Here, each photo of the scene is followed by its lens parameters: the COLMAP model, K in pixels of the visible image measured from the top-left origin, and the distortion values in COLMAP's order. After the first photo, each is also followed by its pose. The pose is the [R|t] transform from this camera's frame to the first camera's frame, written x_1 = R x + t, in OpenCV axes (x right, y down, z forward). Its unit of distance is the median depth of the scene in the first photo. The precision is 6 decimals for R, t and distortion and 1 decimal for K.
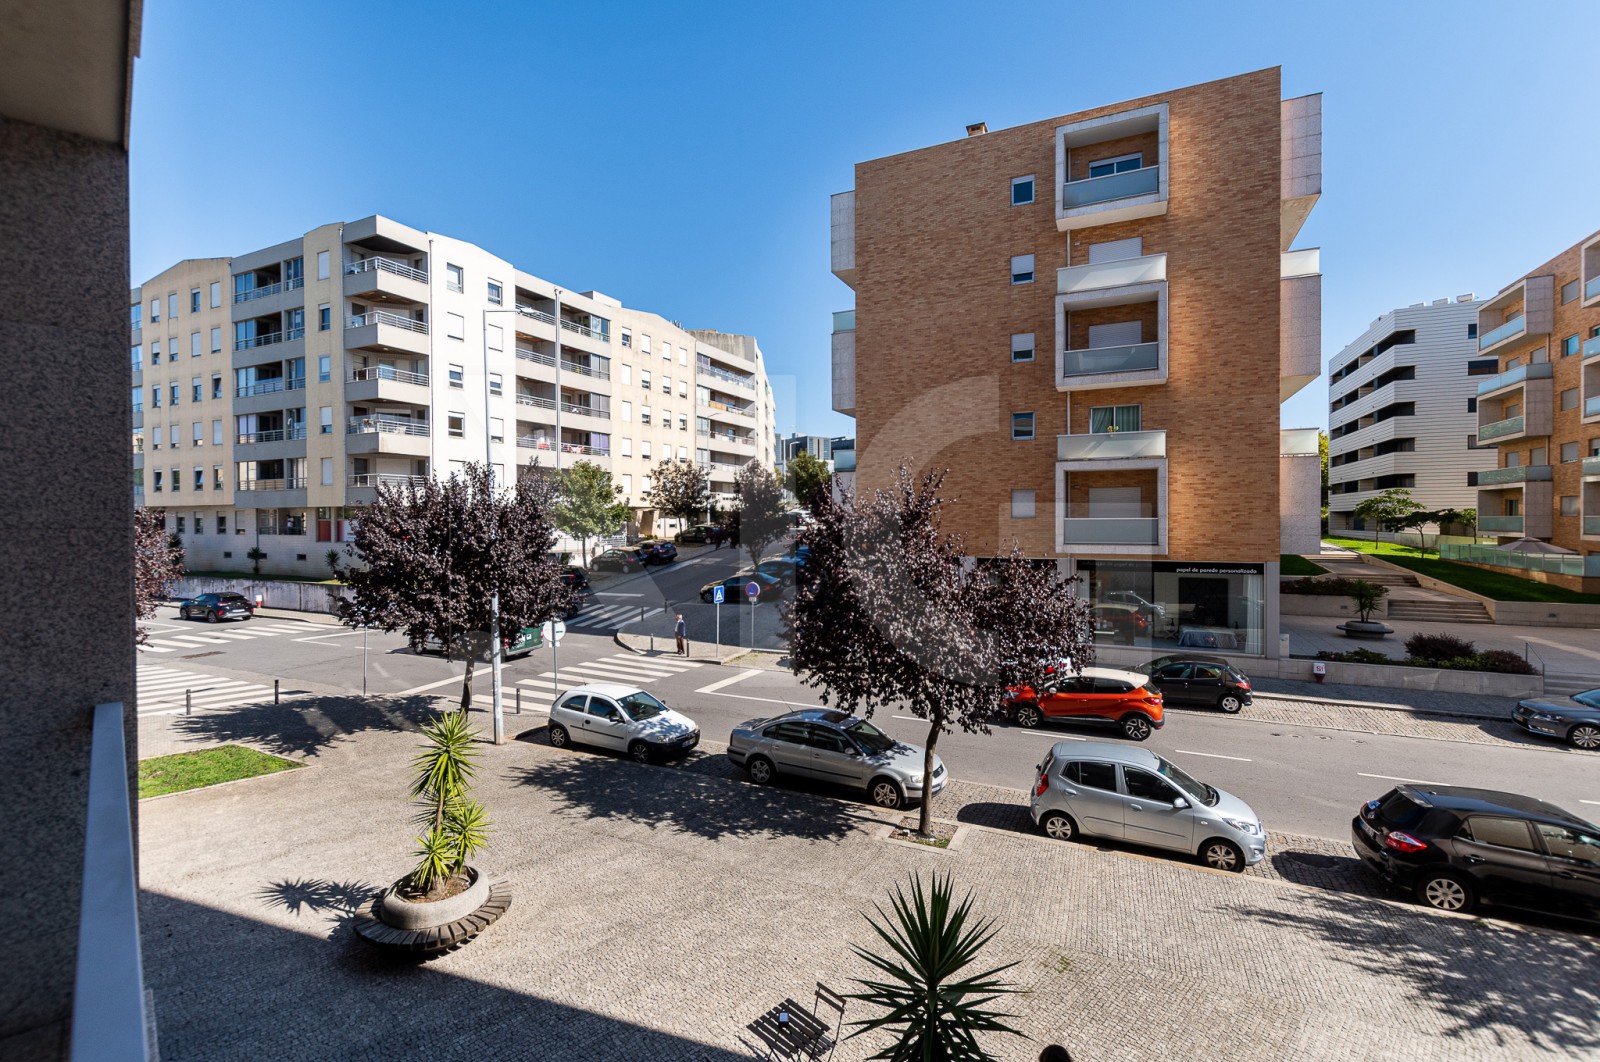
lens RADIAL K [[698.6, 0, 793.4], [0, 698.6, 525.0], [0, 0, 1]] dist [0.004131, -0.004716]
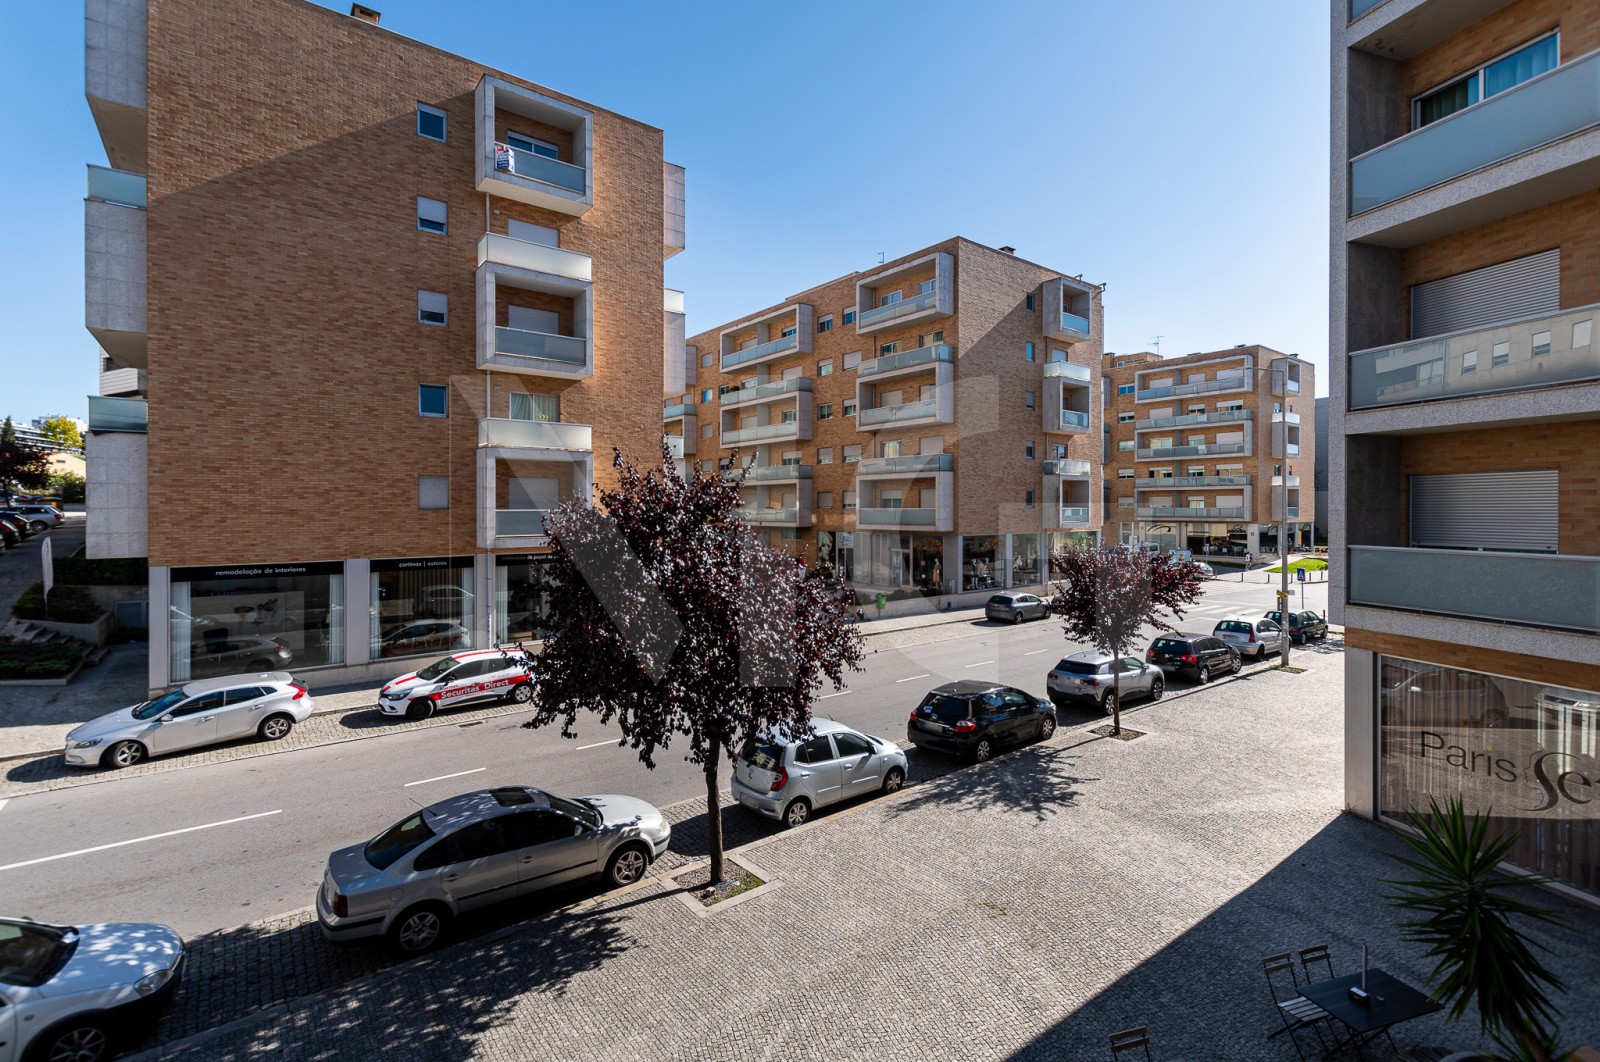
lens RADIAL K [[687.0, 0, 819.9], [0, 687.0, 513.2], [0, 0, 1]] dist [0.003333, -0.003257]
pose [[0.459127, -0.002462, 0.888367, -0.193788], [0.006612, 0.999978, -0.000646, -0.001777], [-0.888346, 0.006171, 0.459134, 0.198838]]
